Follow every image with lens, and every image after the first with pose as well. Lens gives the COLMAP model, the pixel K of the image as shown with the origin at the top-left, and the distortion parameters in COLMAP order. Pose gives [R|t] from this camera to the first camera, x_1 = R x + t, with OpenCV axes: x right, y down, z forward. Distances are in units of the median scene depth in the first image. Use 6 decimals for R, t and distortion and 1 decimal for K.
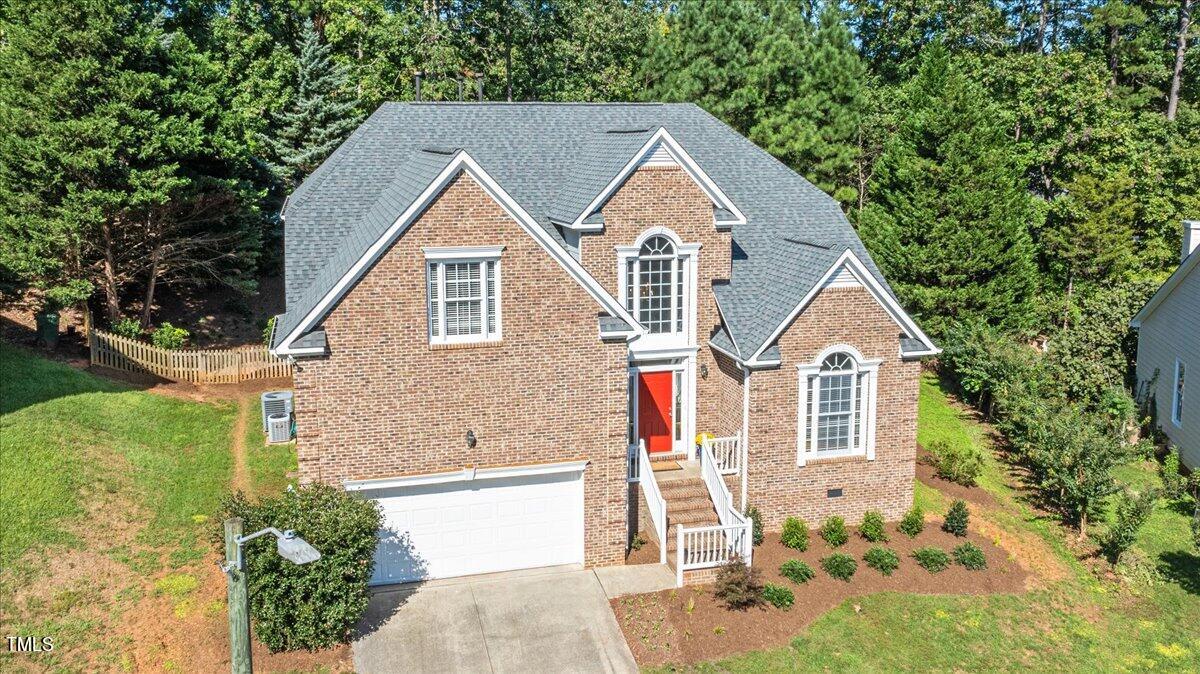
lens RADIAL K [[1224.0, 0, 601.1], [0, 1224.0, 396.6], [0, 0, 1]] dist [-0.019093, -0.041203]
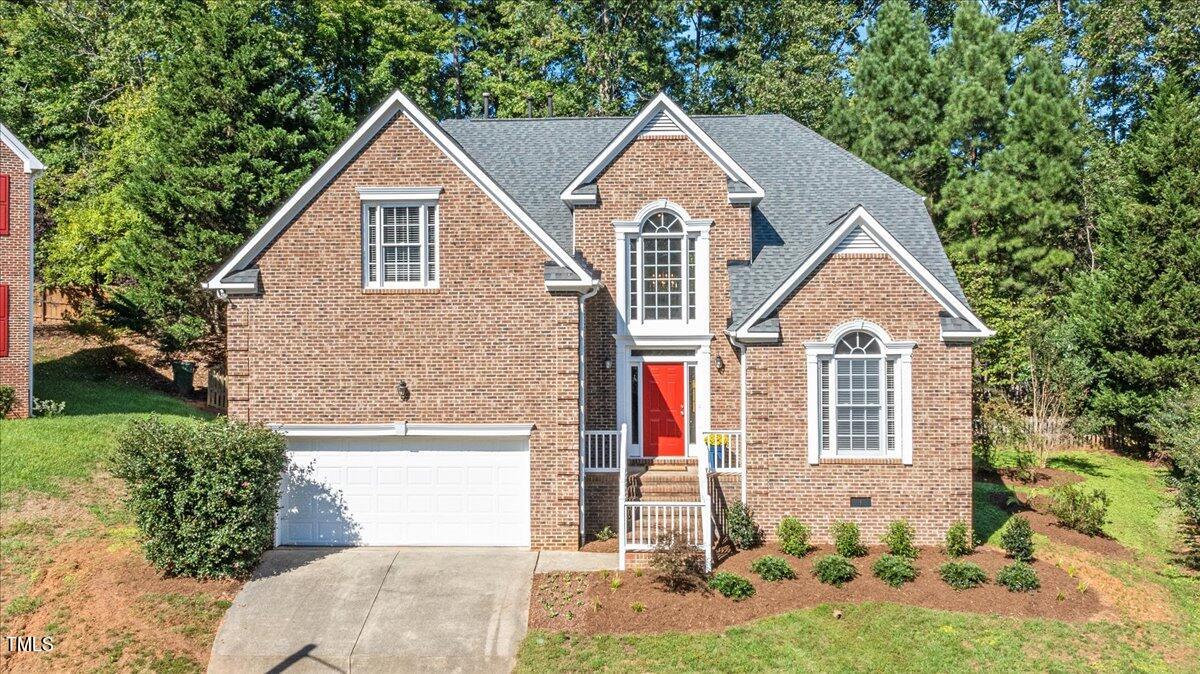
lens RADIAL K [[1374.7, 0, 600.1], [0, 1374.7, 419.6], [0, 0, 1]] dist [-0.015642, -0.062978]
pose [[0.932869, -0.002014, -0.360209, 0.370318], [-0.071726, 0.978921, -0.191229, 0.220158], [0.353001, 0.204228, 0.913061, 0.075239]]
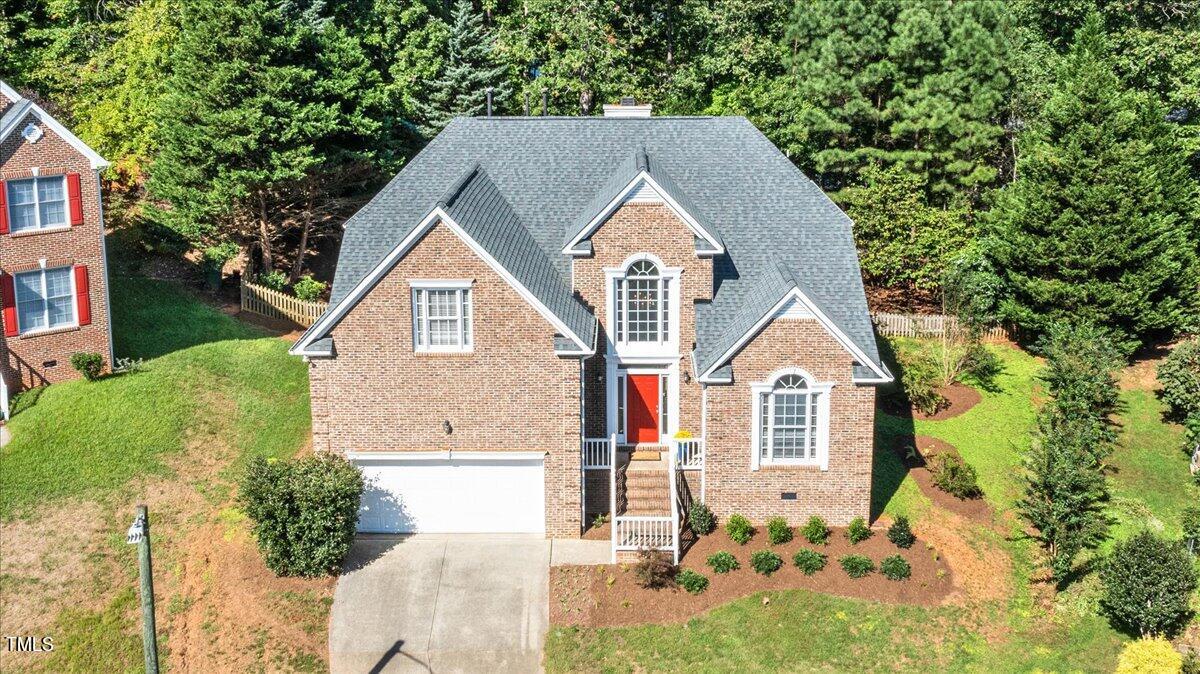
lens RADIAL K [[1617.0, 0, 652.6], [0, 1617.0, 337.1], [0, 0, 1]] dist [-0.002964, -0.013134]
pose [[0.954153, 0.085883, -0.286733, 0.495441], [-0.067724, 0.995054, 0.072677, -0.169459], [0.291556, -0.049927, 0.955250, -0.457043]]
